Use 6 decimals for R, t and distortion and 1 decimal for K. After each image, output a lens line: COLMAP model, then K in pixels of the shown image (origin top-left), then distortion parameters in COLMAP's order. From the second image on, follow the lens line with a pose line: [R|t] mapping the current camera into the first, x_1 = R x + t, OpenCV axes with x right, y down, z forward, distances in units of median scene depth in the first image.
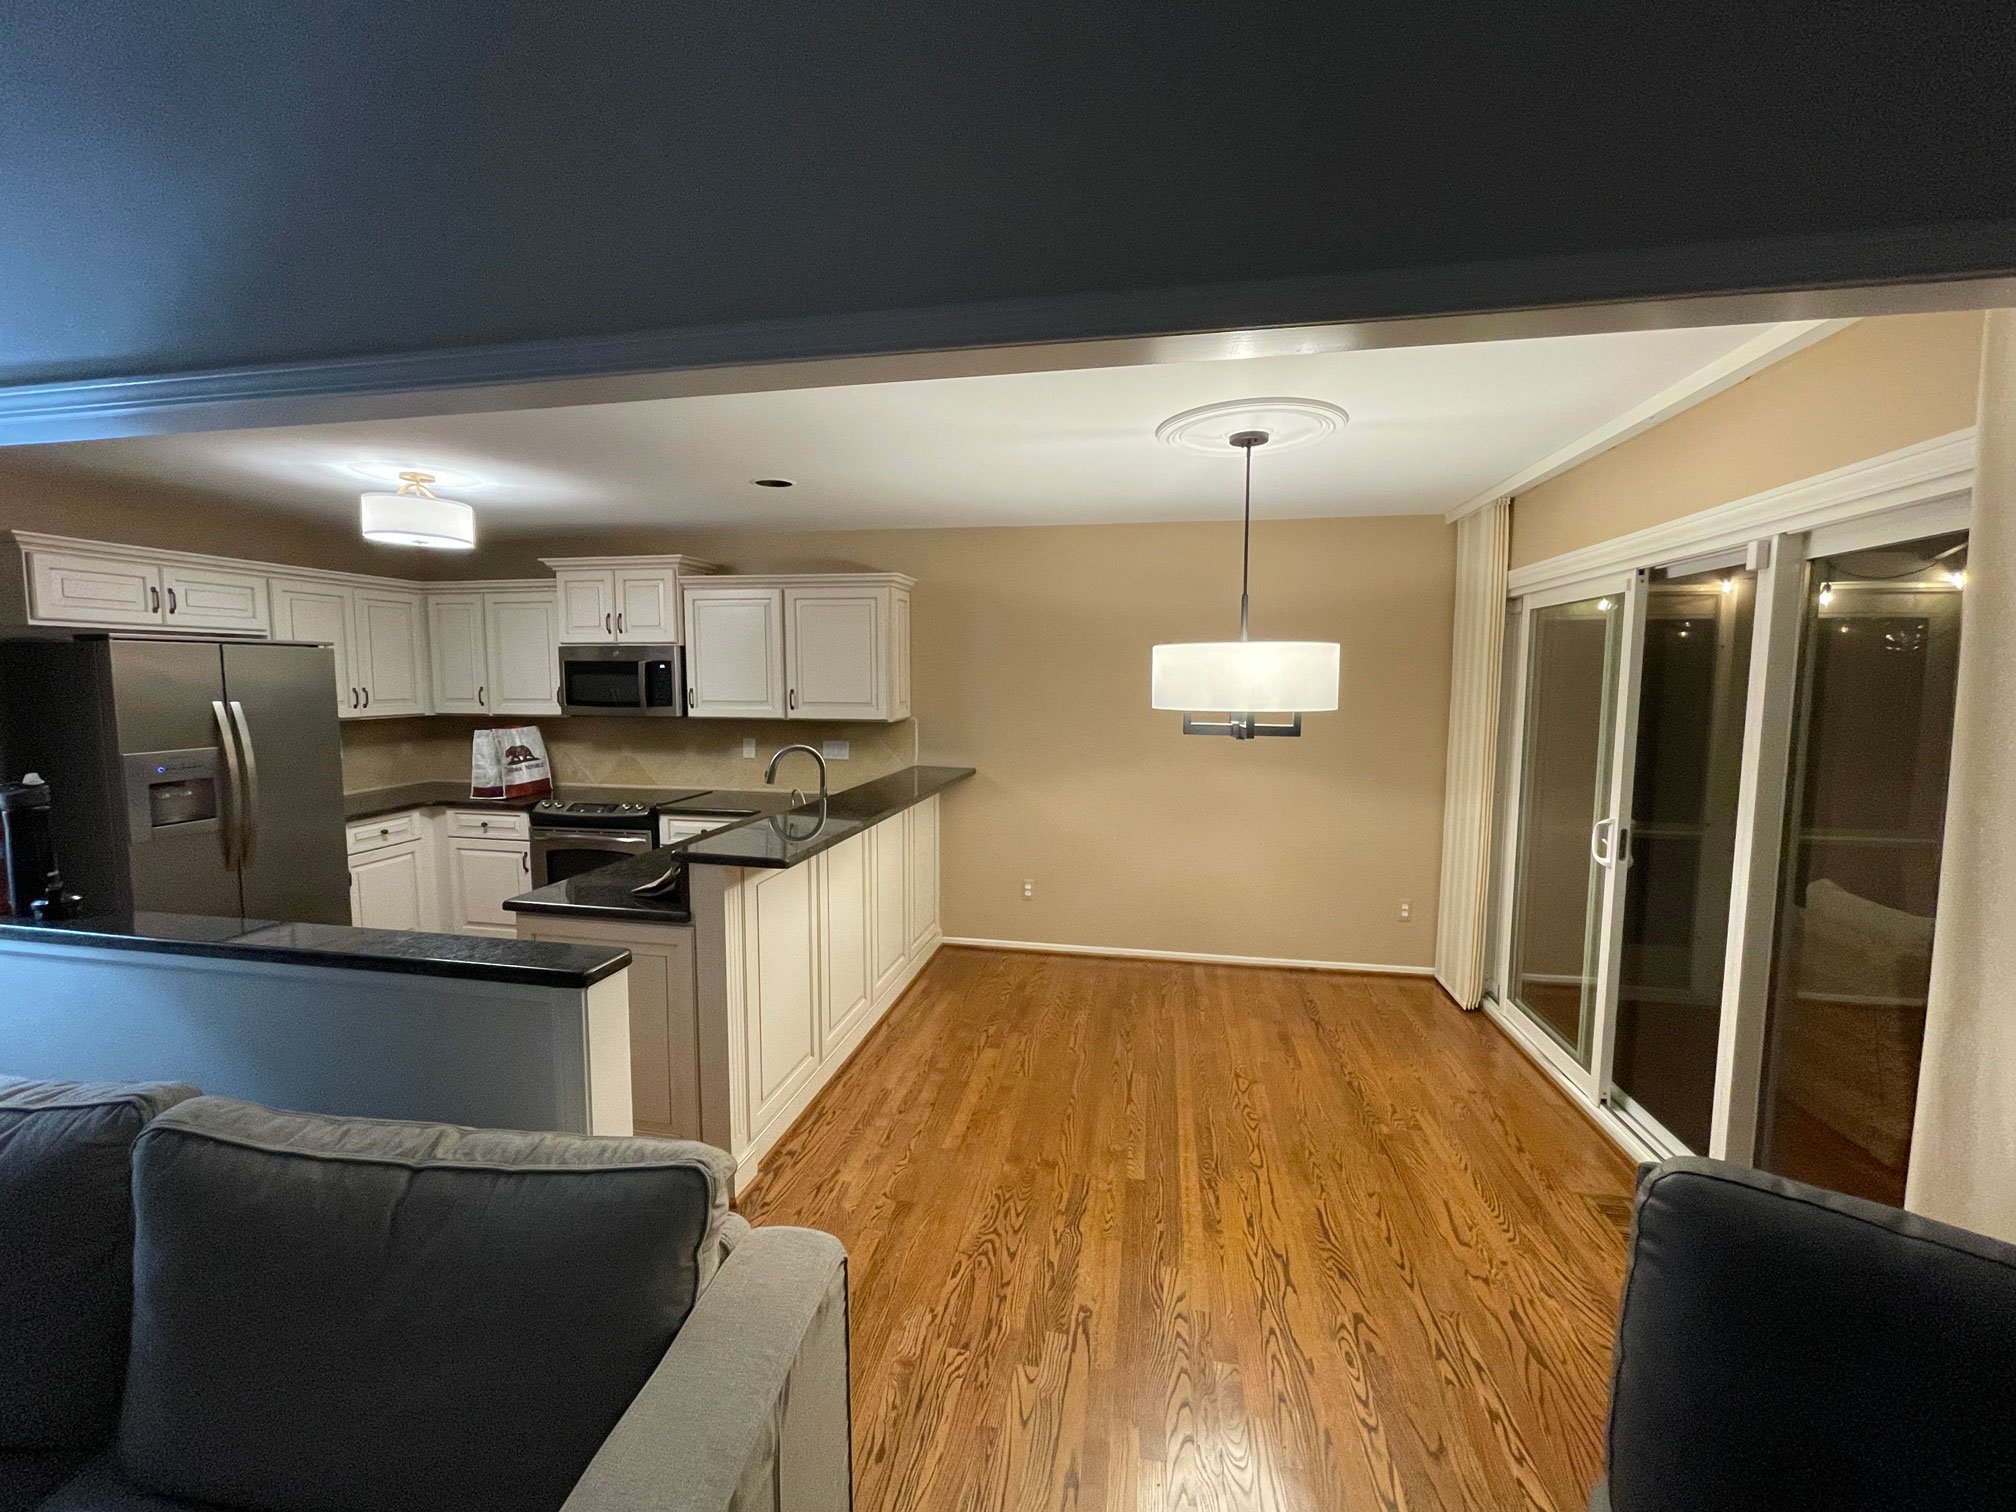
lens RADIAL K [[851.4, 0, 1008.0], [0, 851.4, 756.0], [0, 0, 1]] dist [-0.000166, 0.000143]
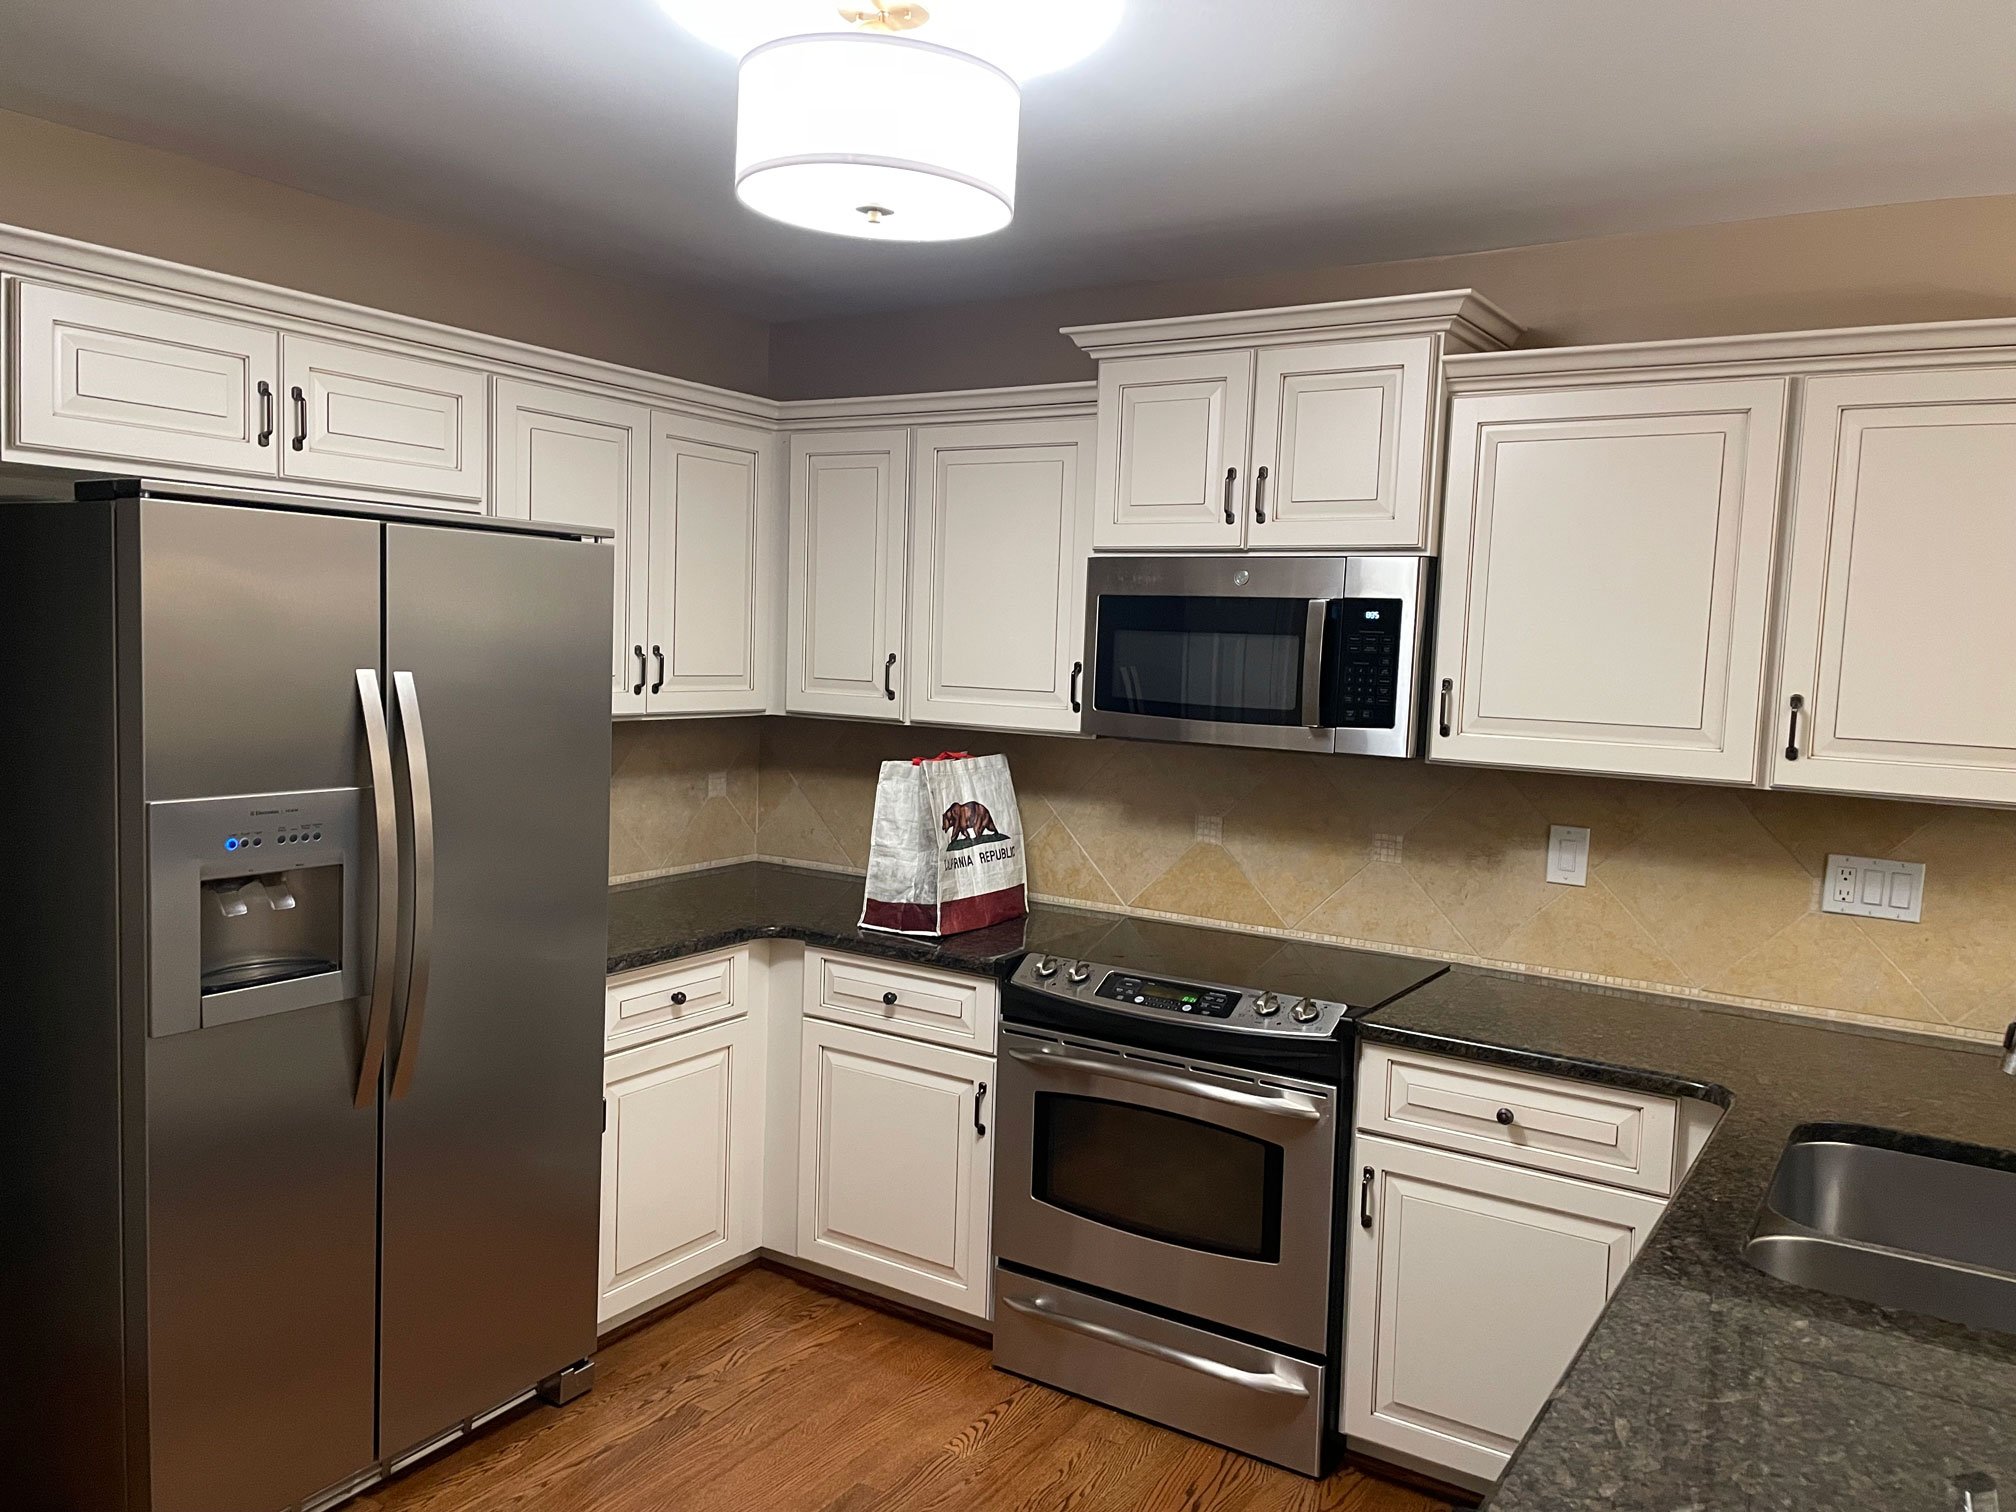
lens RADIAL K [[1505.5, 0, 1008.0], [0, 1505.5, 756.0], [0, 0, 1]] dist [0.157178, -0.256528]
pose [[0.930218, 0.060595, -0.361969, -0.313517], [-0.069034, 0.997560, -0.010412, -0.029213], [0.360455, 0.034674, 0.932132, 0.355332]]
